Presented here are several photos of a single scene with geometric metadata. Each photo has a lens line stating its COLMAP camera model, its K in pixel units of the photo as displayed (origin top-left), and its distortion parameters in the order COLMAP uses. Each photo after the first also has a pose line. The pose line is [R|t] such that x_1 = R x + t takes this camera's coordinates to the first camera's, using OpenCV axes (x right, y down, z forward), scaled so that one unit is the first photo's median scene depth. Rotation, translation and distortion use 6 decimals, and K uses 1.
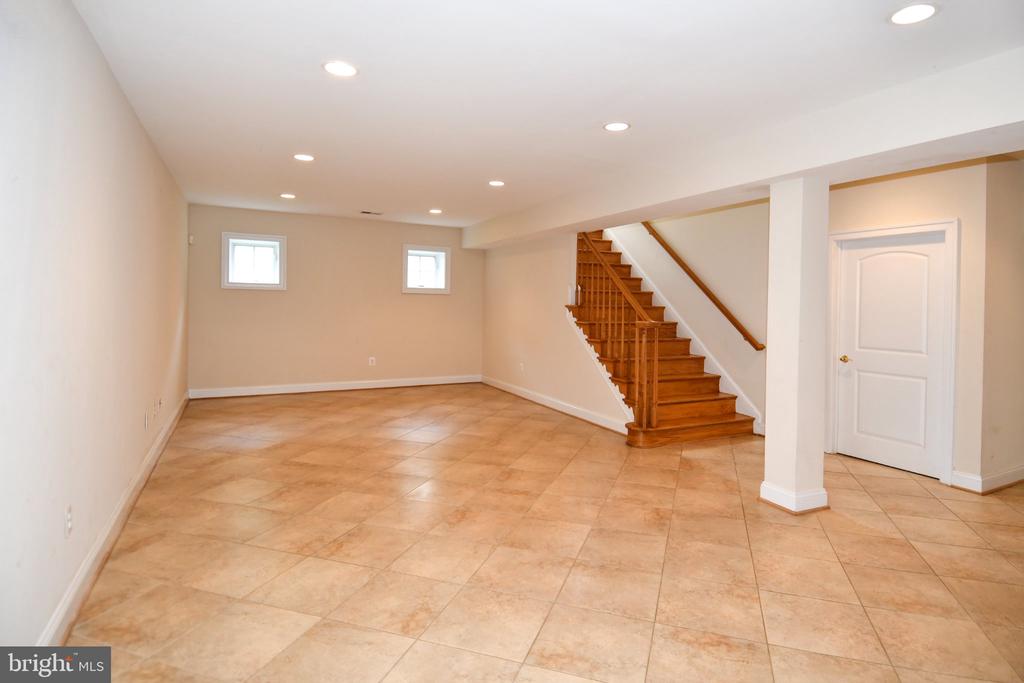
lens RADIAL K [[560.6, 0, 511.3], [0, 560.6, 316.0], [0, 0, 1]] dist [0.060045, -0.000580]
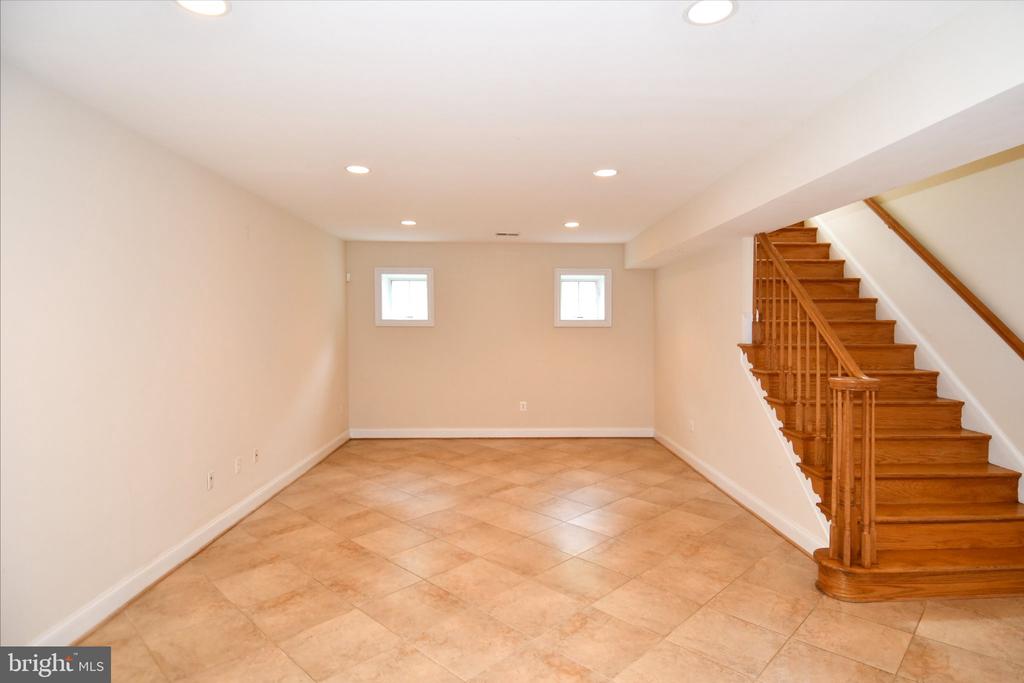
lens RADIAL K [[575.5, 0, 512.0], [0, 575.5, 341.5], [0, 0, 1]] dist [0.064051, -0.063865]
pose [[0.915036, -0.009274, -0.403265, 0.132911], [0.008956, 0.999956, -0.002675, -0.023157], [0.403272, -0.001164, 0.915079, 0.257712]]
